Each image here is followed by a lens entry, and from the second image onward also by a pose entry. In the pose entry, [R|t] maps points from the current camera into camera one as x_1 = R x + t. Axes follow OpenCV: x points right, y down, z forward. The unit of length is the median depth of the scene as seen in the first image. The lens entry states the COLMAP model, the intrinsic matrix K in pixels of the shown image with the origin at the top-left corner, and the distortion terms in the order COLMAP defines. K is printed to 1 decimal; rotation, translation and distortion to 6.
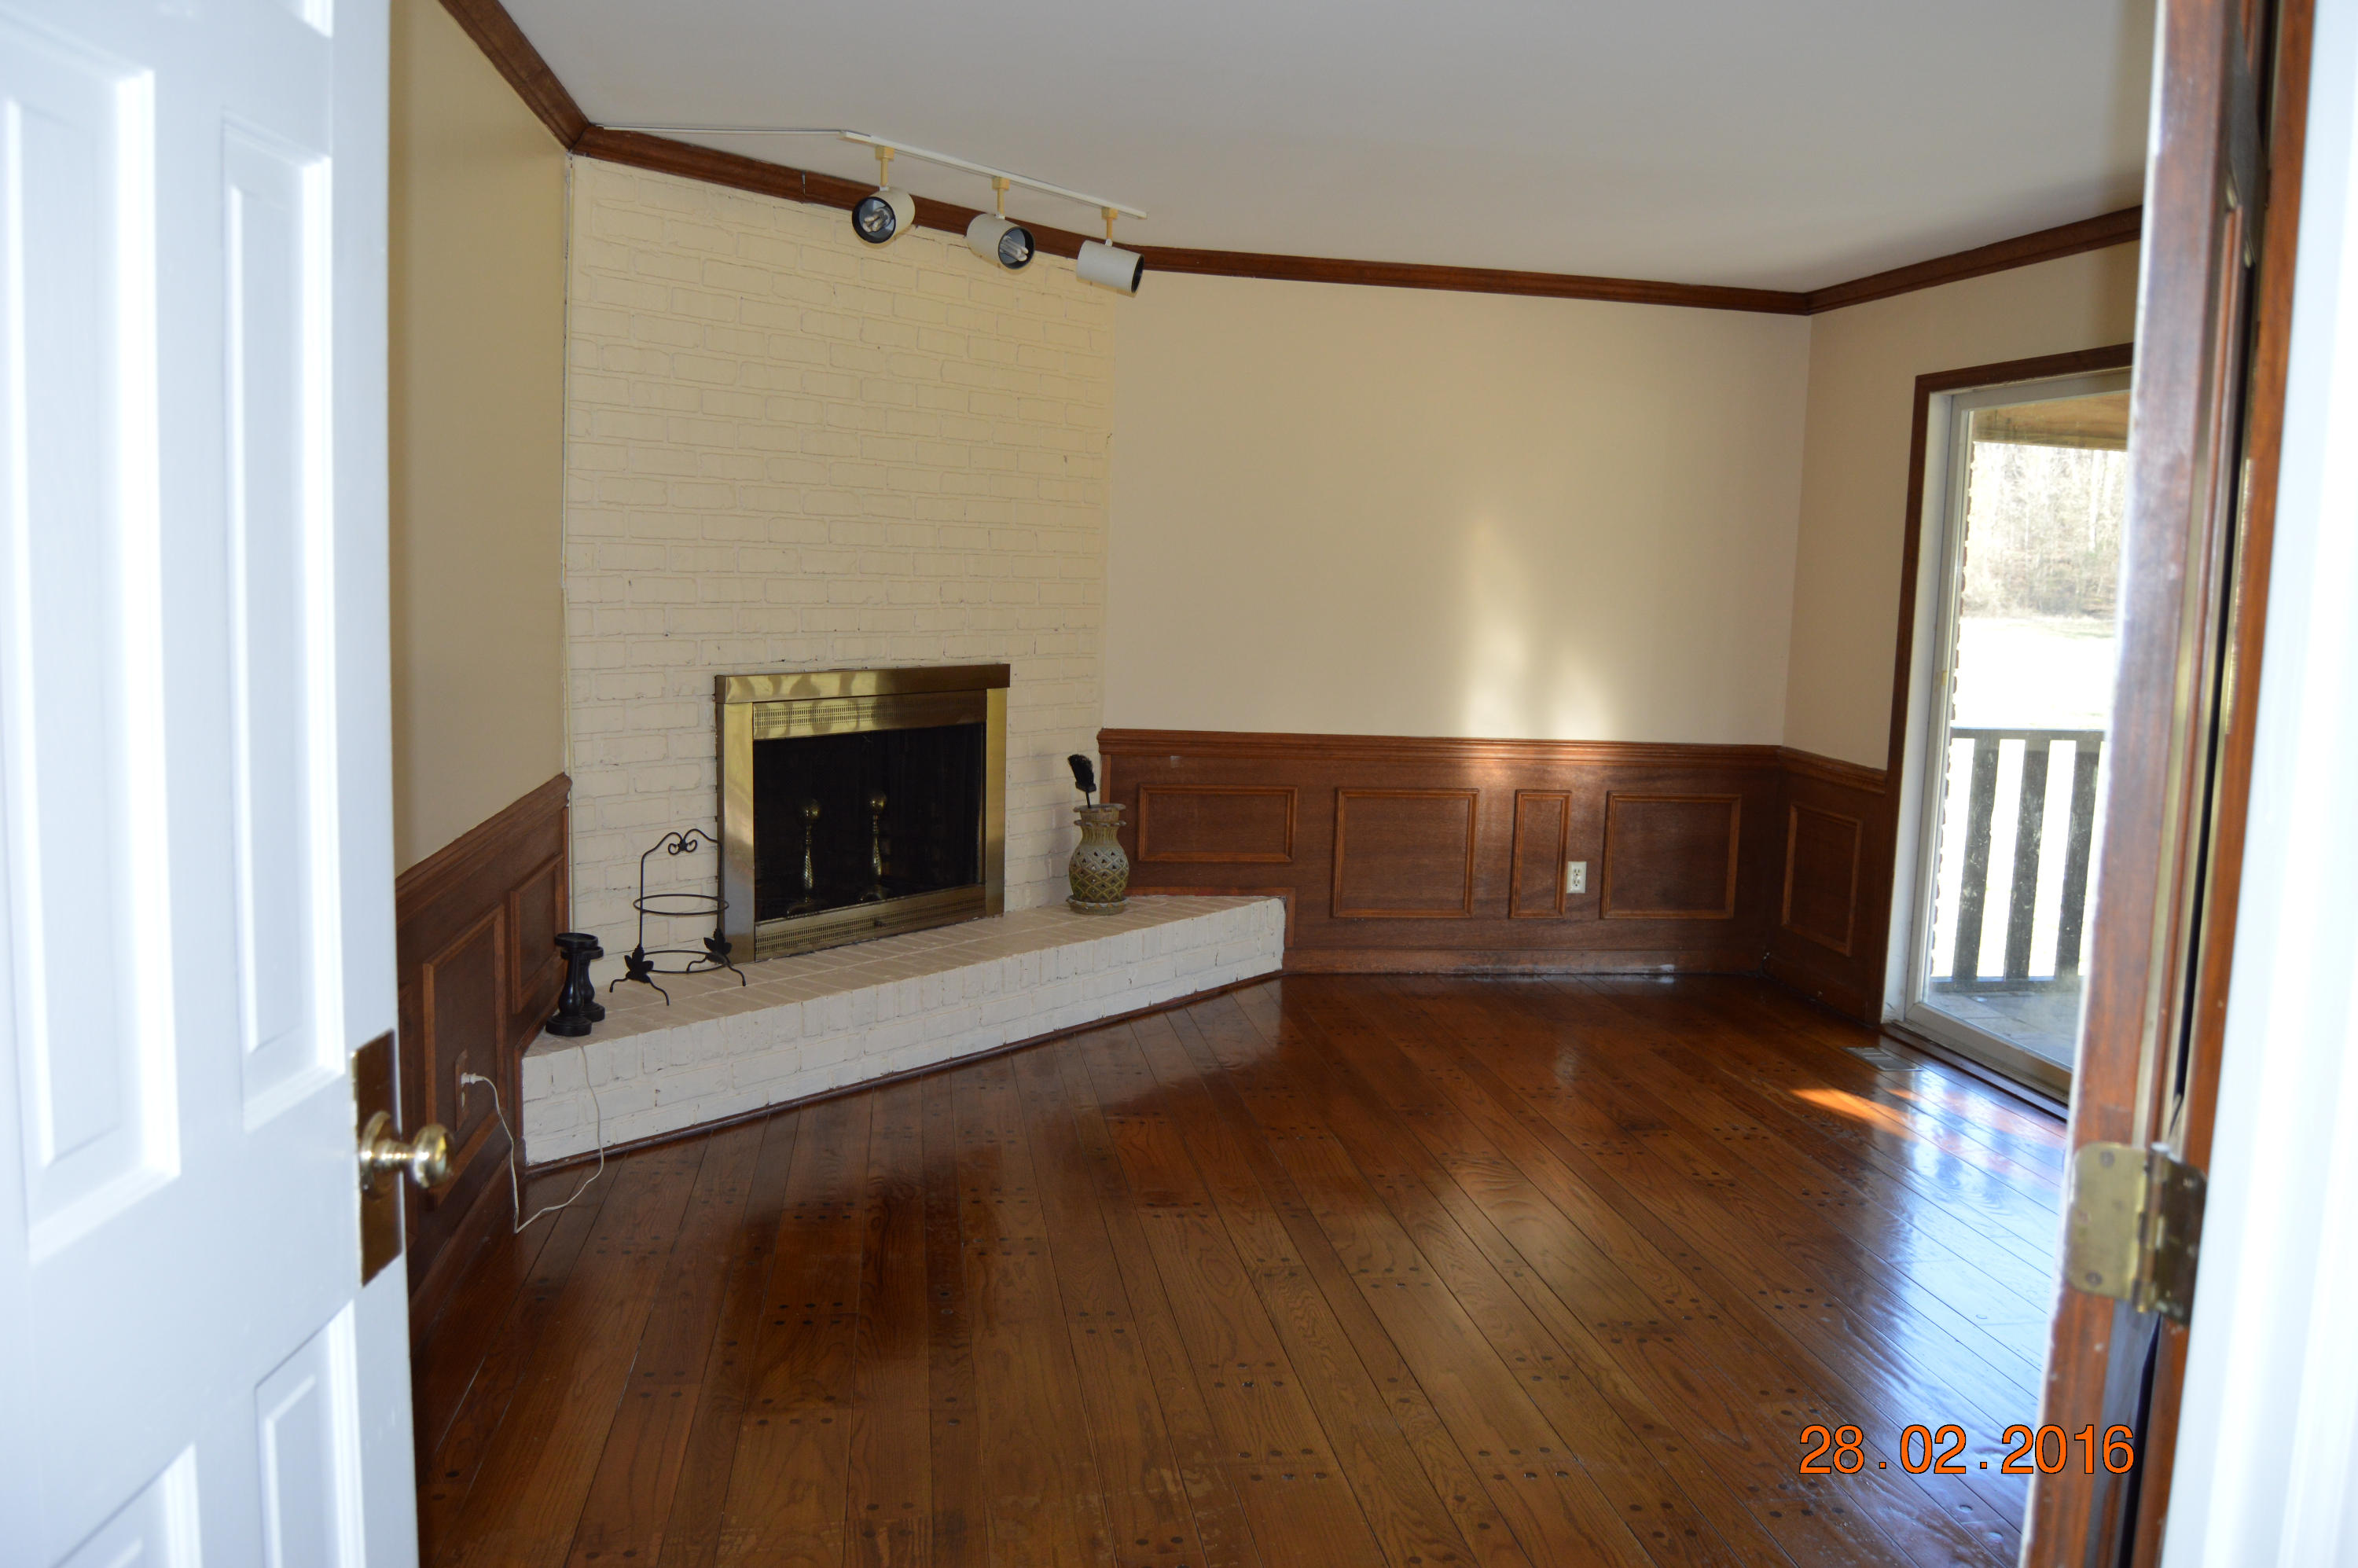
lens RADIAL K [[1881.8, 0, 1178.6], [0, 1881.8, 788.7], [0, 0, 1]] dist [-0.073949, 0.000139]
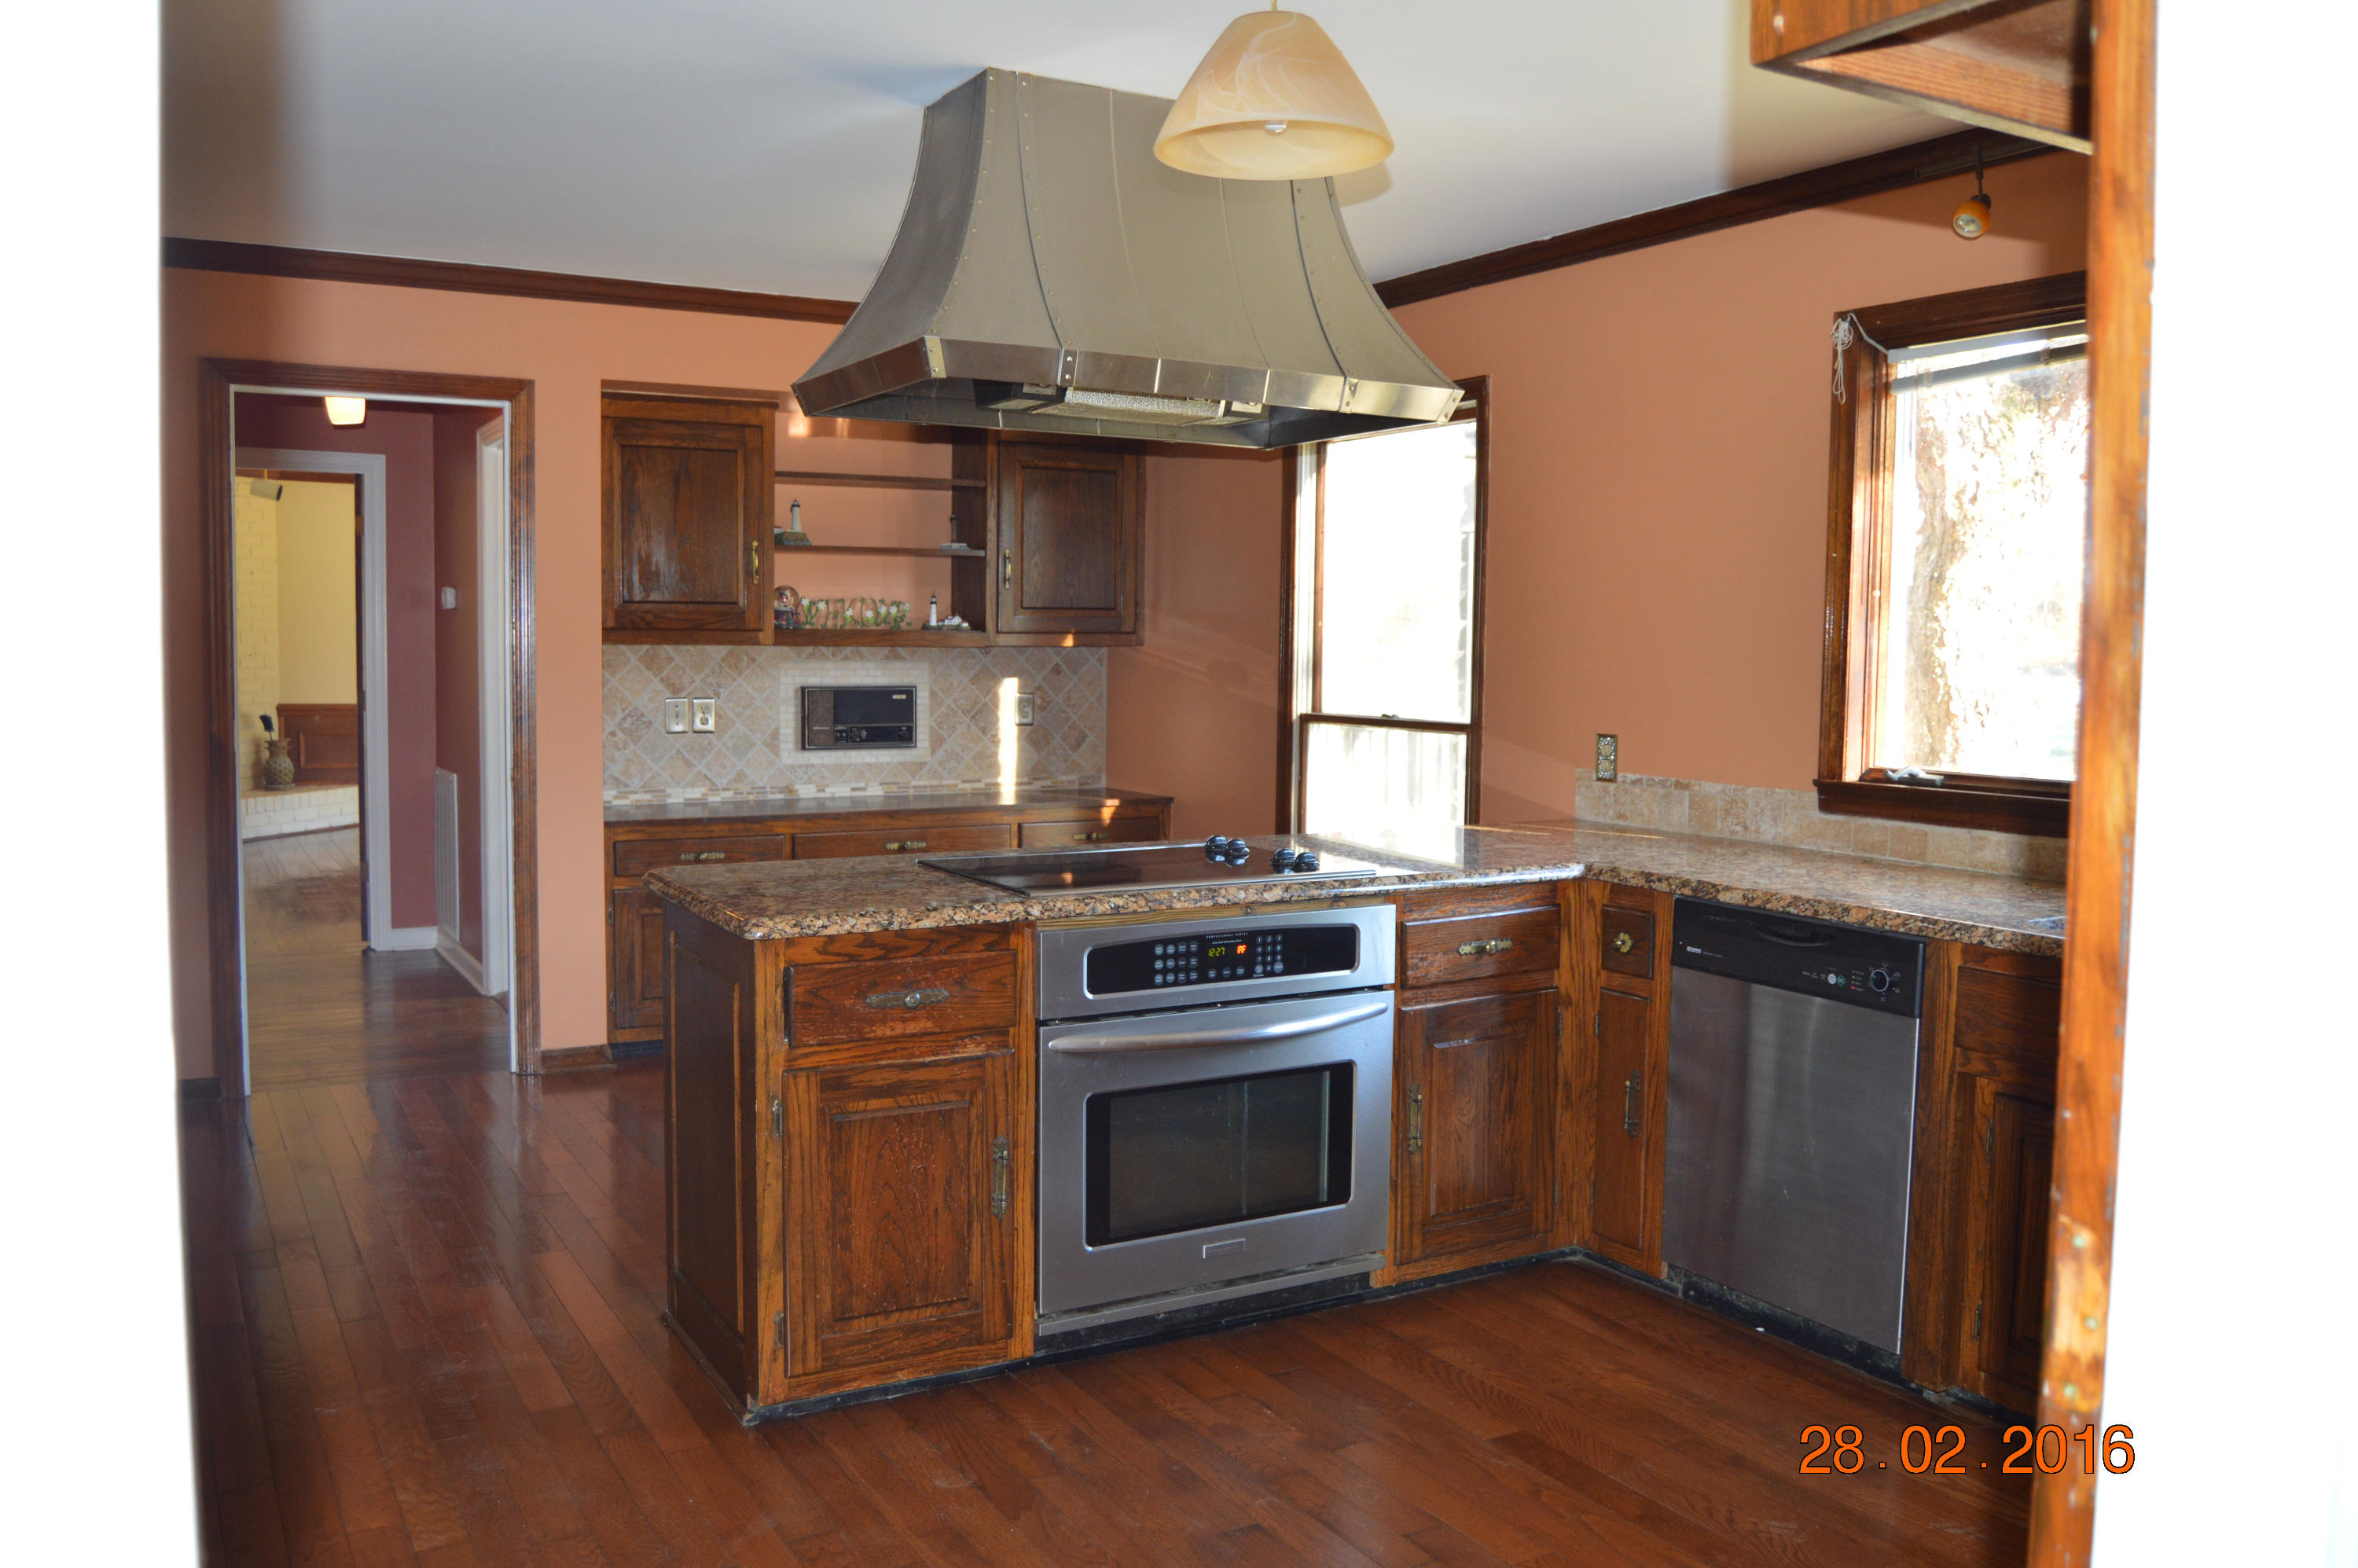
lens RADIAL K [[1881.8, 0, 1181.3], [0, 1881.8, 779.5], [0, 0, 1]] dist [-0.073949, 0.000139]
pose [[0.938093, -0.045622, 0.343367, 0.195274], [0.058022, 0.997979, -0.025922, 0.166646], [-0.341491, 0.044240, 0.938843, -1.293020]]
